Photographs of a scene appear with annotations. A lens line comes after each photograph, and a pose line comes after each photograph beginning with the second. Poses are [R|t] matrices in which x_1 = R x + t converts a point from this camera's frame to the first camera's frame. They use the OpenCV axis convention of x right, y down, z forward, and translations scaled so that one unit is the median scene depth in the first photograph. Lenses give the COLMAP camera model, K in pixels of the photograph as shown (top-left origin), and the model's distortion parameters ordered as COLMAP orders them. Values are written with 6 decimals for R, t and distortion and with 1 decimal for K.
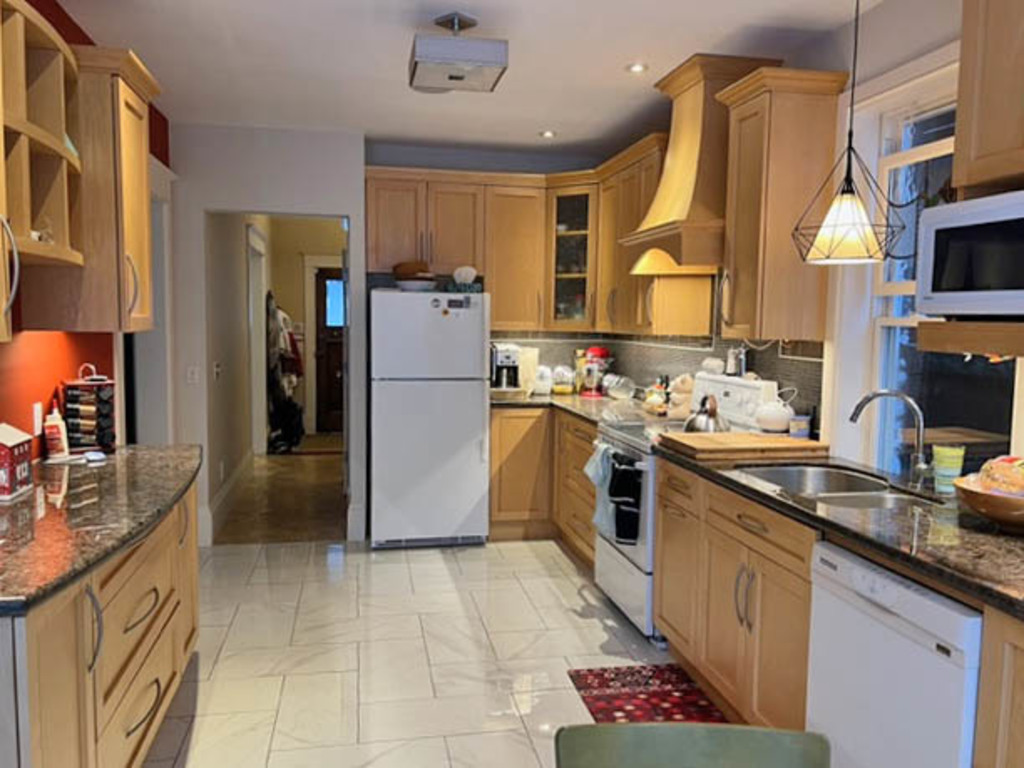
lens RADIAL K [[791.0, 0, 512.0], [0, 791.0, 384.0], [0, 0, 1]] dist [0.062606, -0.091646]
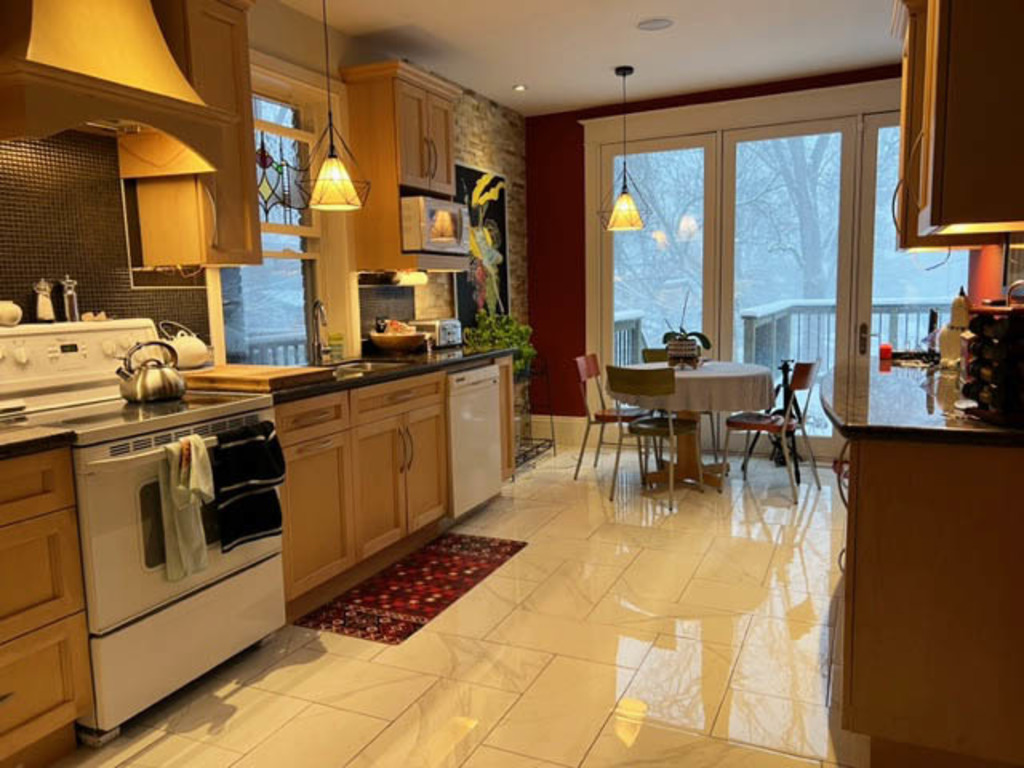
lens RADIAL K [[757.8, 0, 512.0], [0, 757.8, 384.0], [0, 0, 1]] dist [0.044001, -0.069882]
pose [[-0.809413, -0.069043, 0.583167, -0.465530], [0.057850, 0.978859, 0.196184, -0.070602], [-0.584384, 0.192530, -0.788307, 1.426878]]
